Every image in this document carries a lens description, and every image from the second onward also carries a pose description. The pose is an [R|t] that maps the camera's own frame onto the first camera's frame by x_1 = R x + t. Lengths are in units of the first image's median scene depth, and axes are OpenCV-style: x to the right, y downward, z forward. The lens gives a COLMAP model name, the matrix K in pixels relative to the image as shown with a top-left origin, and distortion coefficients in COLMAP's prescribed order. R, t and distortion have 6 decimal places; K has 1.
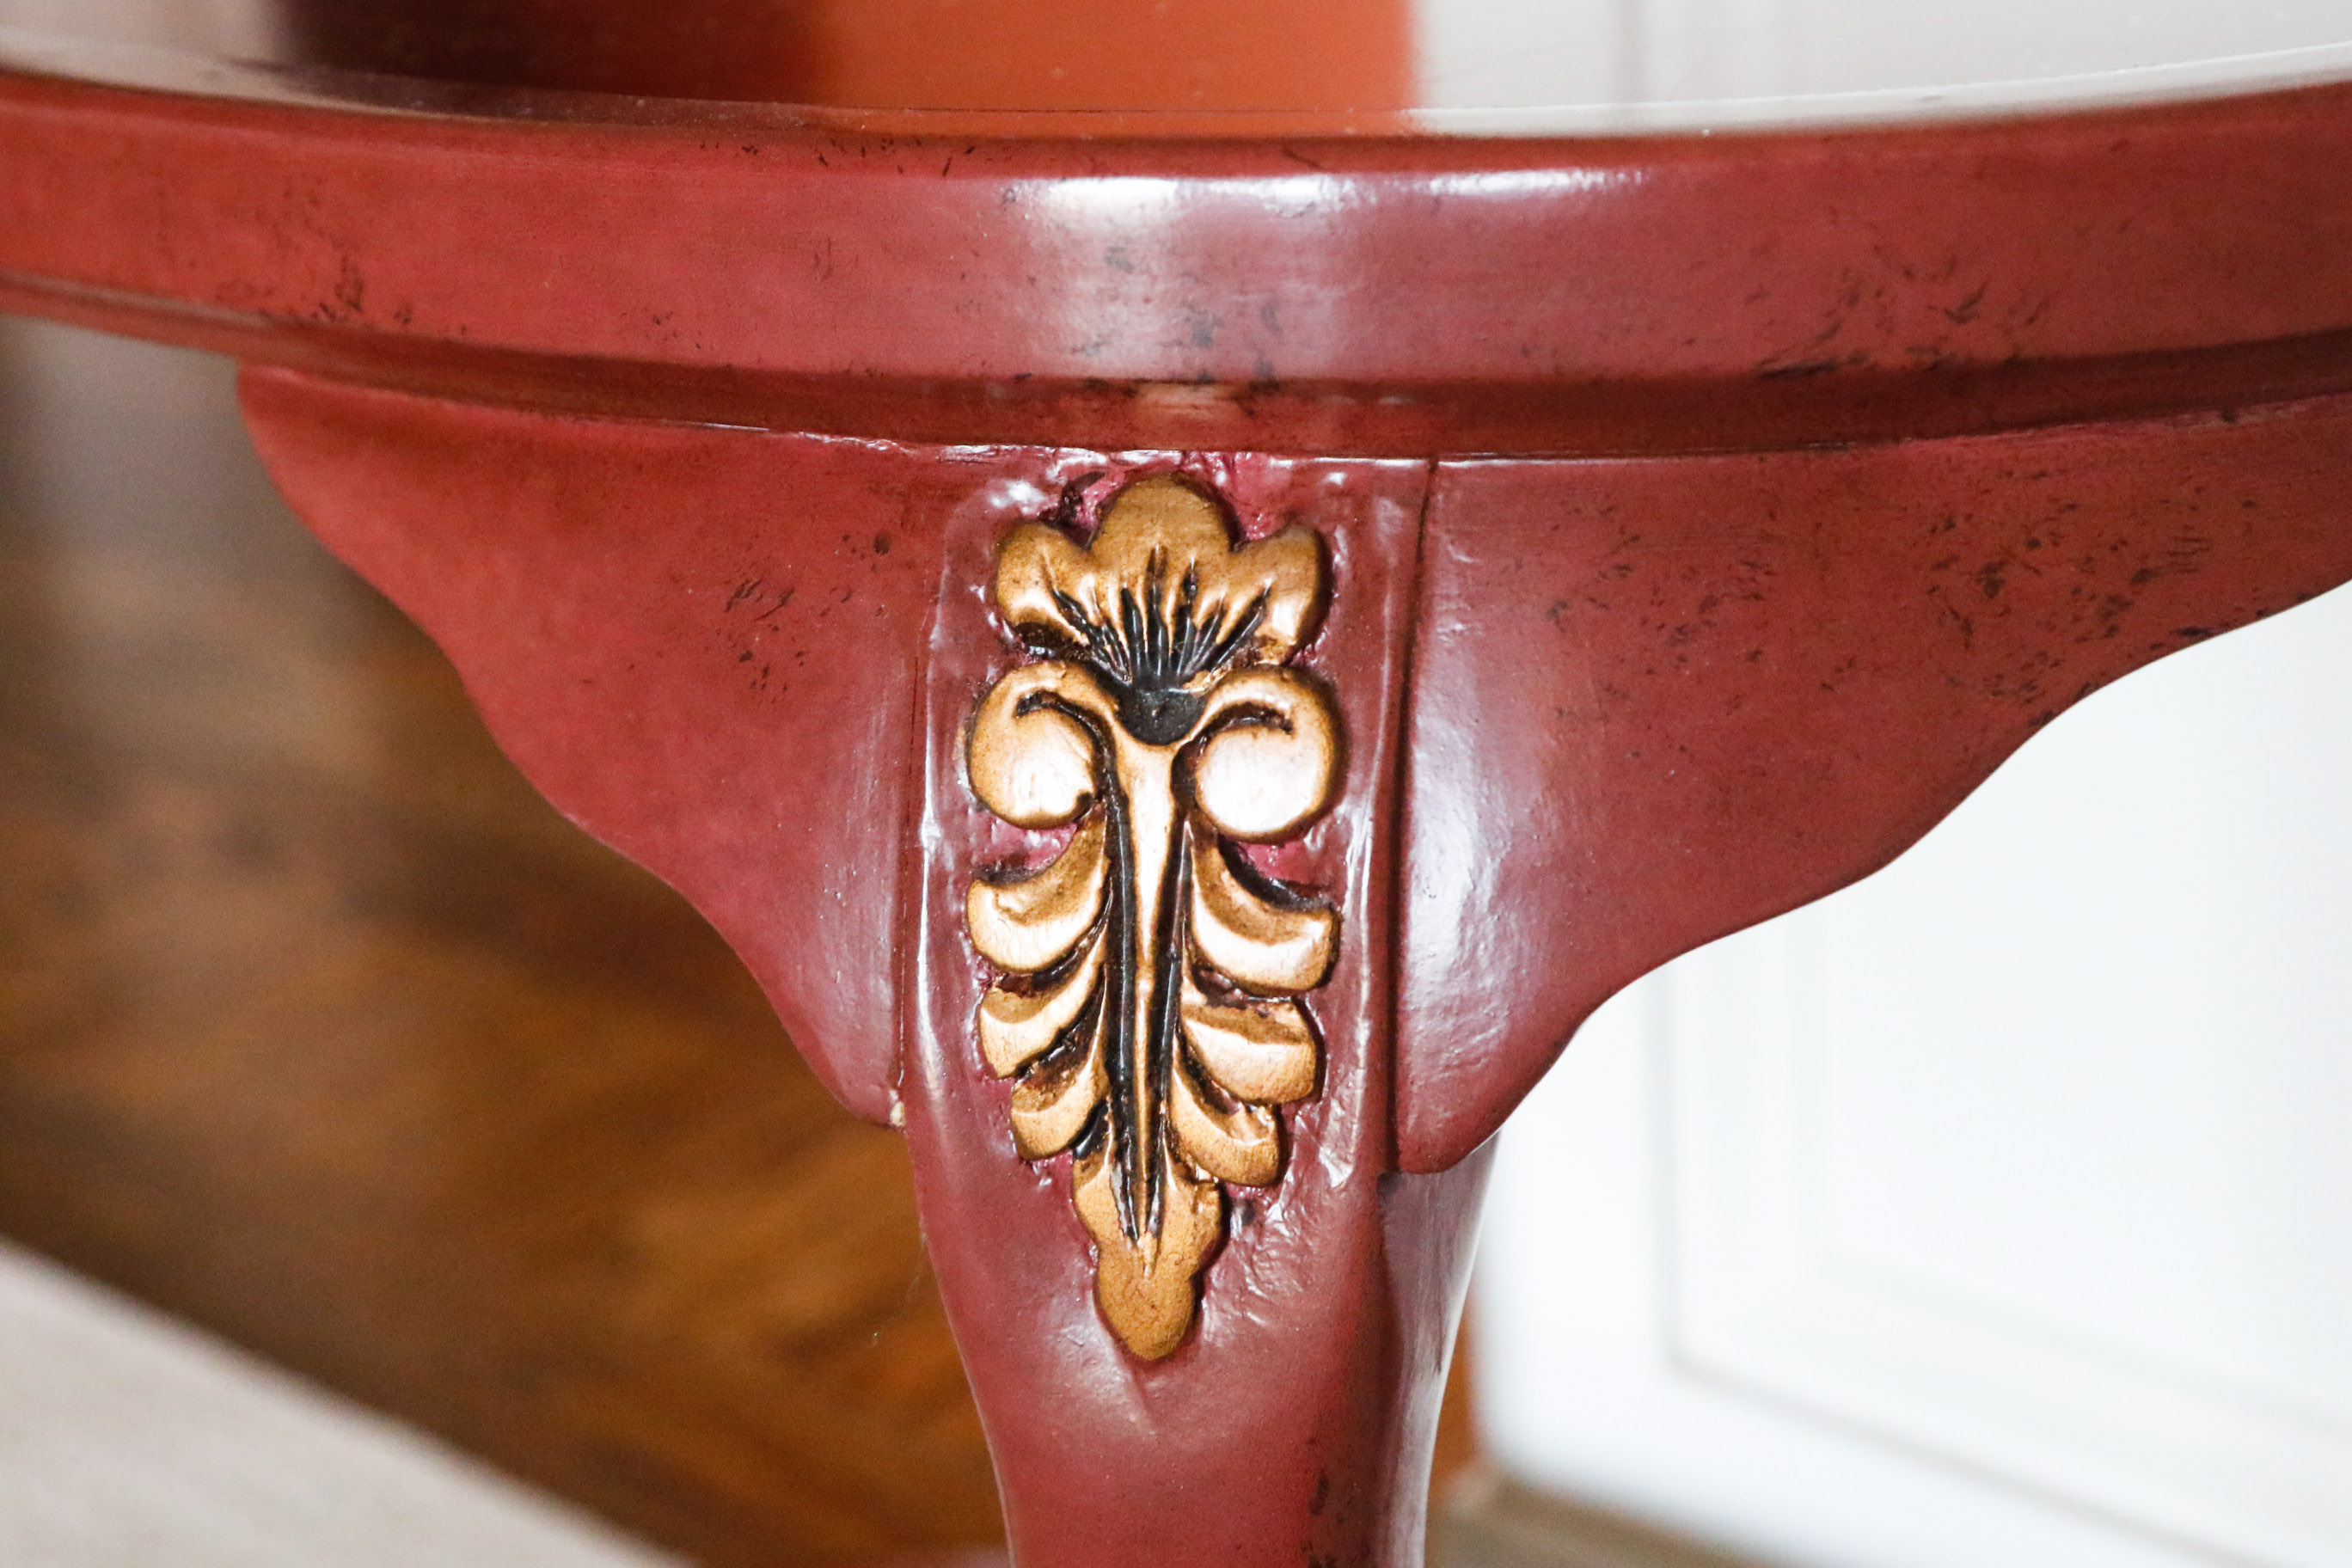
lens RADIAL K [[4252.3, 0, 1175.3], [0, 4252.3, 786.0], [0, 0, 1]] dist [0.039609, 0.000000]
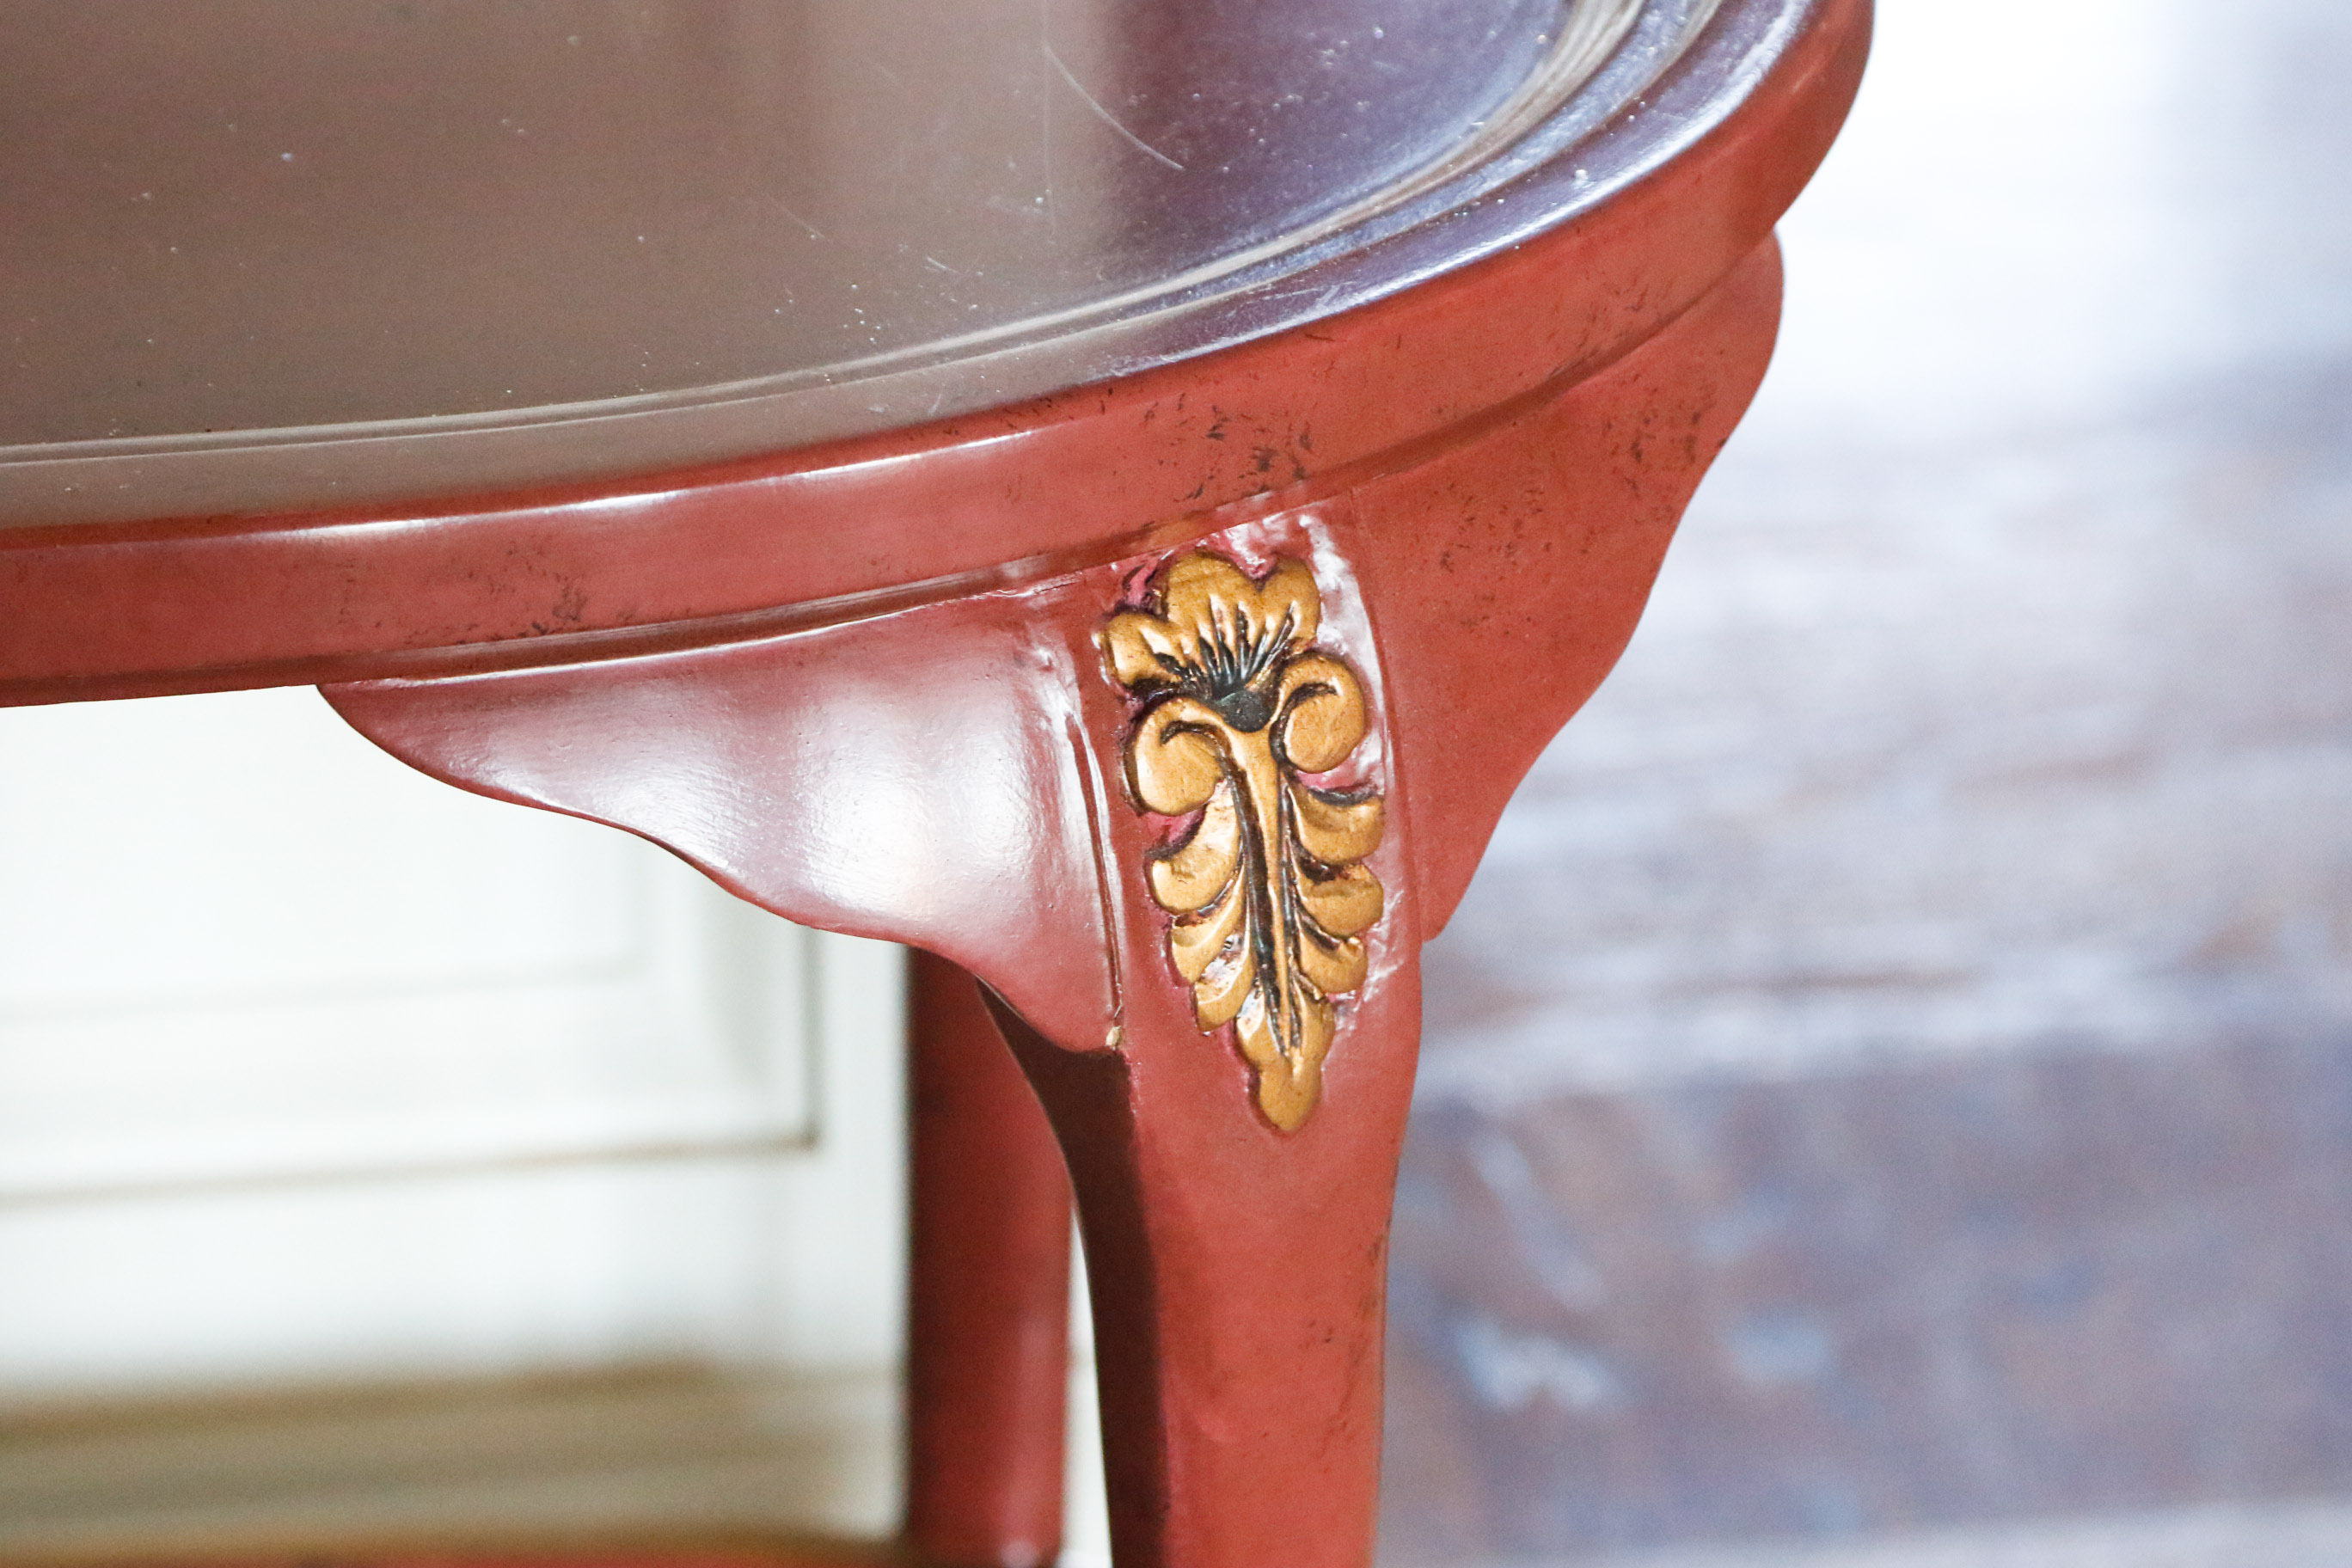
lens RADIAL K [[10653.5, 0, 1172.2], [0, 10653.5, 792.1], [0, 0, 1]] dist [0.659100, 0.000000]
pose [[0.645585, -0.340446, 0.683605, -2.552625], [0.229644, 0.940249, 0.251387, -0.923949], [-0.728343, -0.005306, 0.685192, -1.508505]]
